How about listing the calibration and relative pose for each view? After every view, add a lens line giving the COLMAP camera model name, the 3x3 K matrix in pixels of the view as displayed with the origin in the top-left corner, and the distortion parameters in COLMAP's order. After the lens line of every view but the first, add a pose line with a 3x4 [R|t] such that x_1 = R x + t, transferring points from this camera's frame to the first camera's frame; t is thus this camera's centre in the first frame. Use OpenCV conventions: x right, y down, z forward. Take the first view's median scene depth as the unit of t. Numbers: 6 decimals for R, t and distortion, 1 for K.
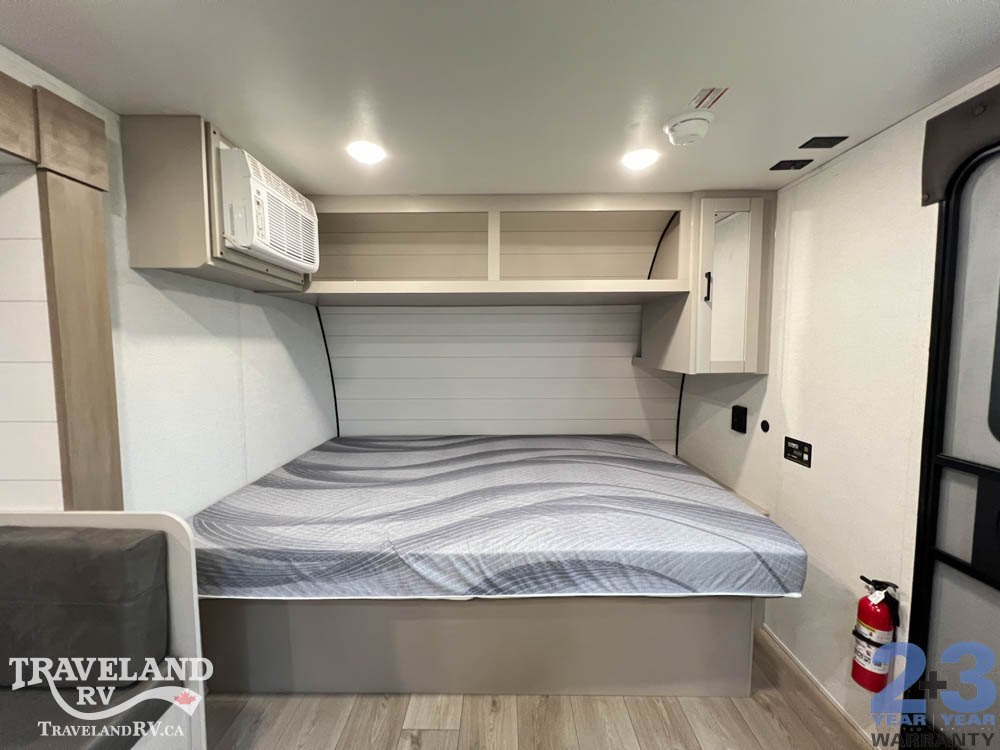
lens RADIAL K [[399.2, 0, 498.7], [0, 399.2, 372.5], [0, 0, 1]] dist [-0.001762, 0.001016]
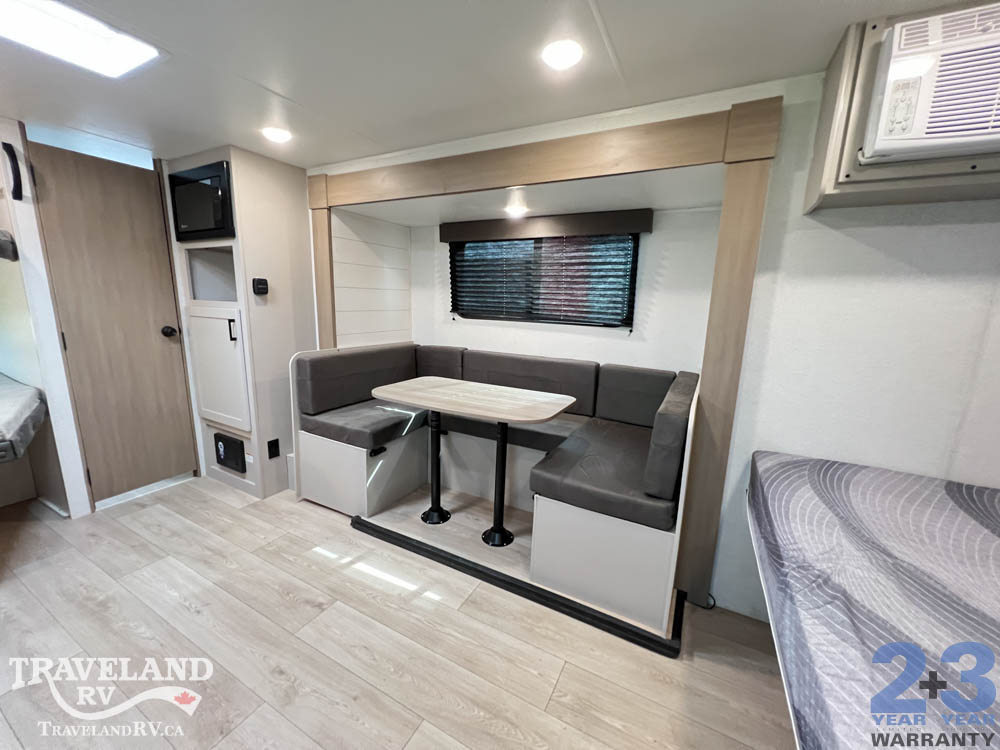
lens RADIAL K [[399.2, 0, 498.7], [0, 399.2, 372.6], [0, 0, 1]] dist [-0.001762, 0.001016]
pose [[-0.464464, 0.144396, -0.873741, 0.513634], [-0.088671, 0.974077, 0.208113, 0.013705], [0.881142, 0.174136, -0.439620, 0.789179]]
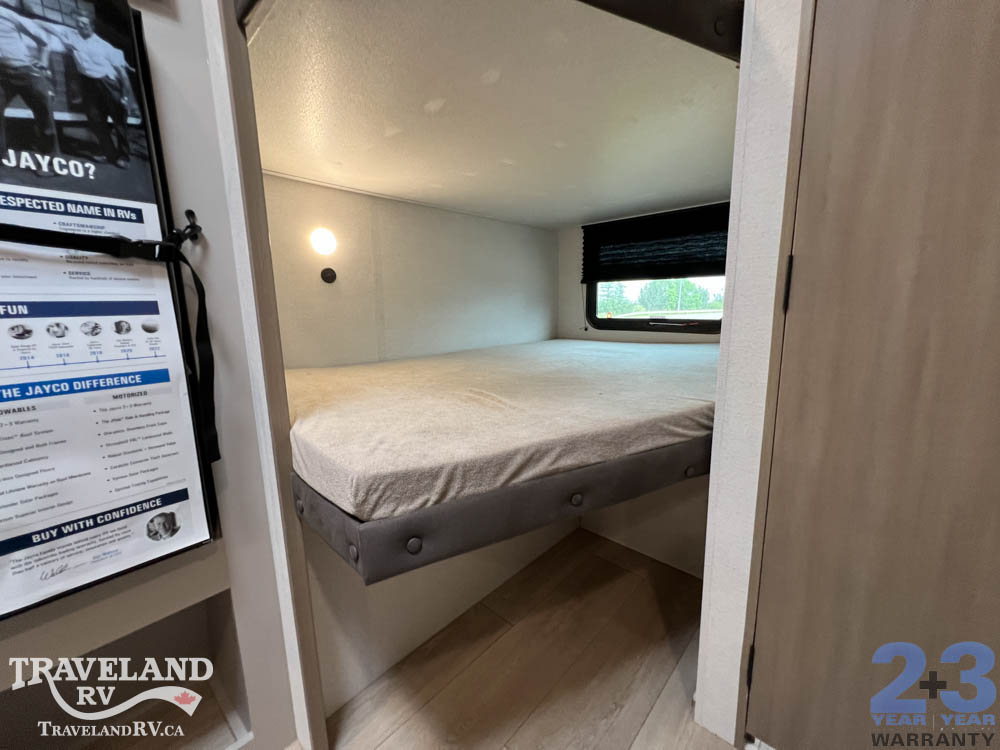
lens RADIAL K [[399.2, 0, 498.6], [0, 399.2, 374.2], [0, 0, 1]] dist [-0.001762, 0.001016]
pose [[-0.731132, -0.110491, 0.673229, -0.204959], [0.063882, 0.971375, 0.228799, 0.361517], [-0.679239, 0.210289, -0.703145, -0.876009]]
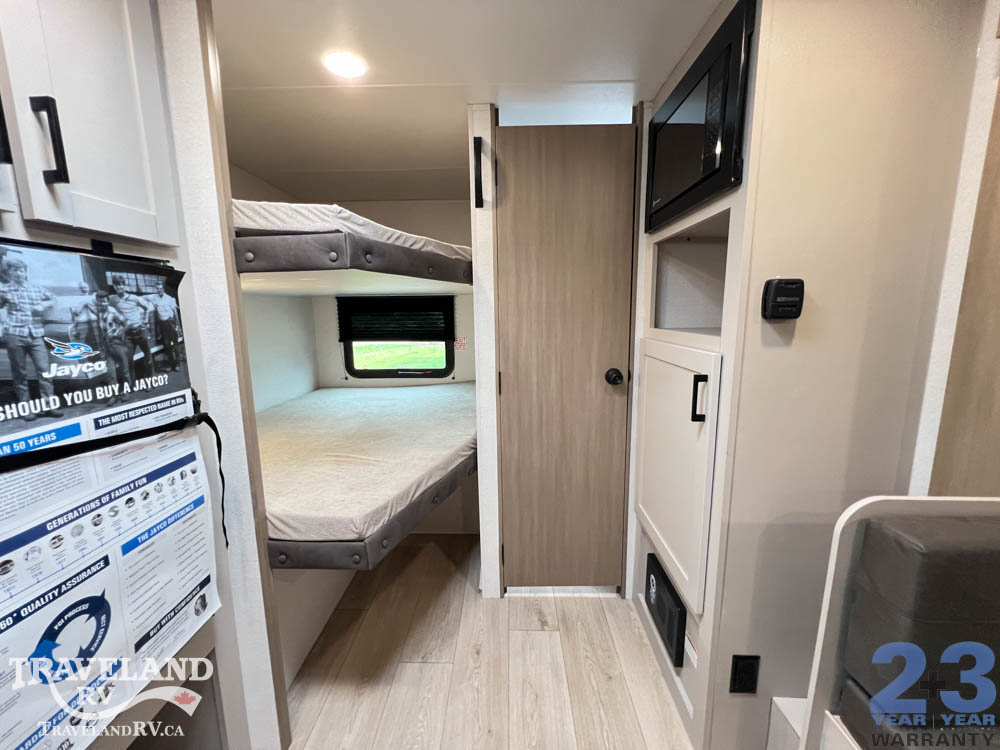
lens RADIAL K [[399.2, 0, 498.1], [0, 399.2, 373.7], [0, 0, 1]] dist [-0.001762, 0.001016]
pose [[-0.999855, 0.004680, 0.016390, -0.129404], [0.008292, 0.973658, 0.227864, 0.068534], [-0.014892, 0.227967, -0.973555, -0.302466]]
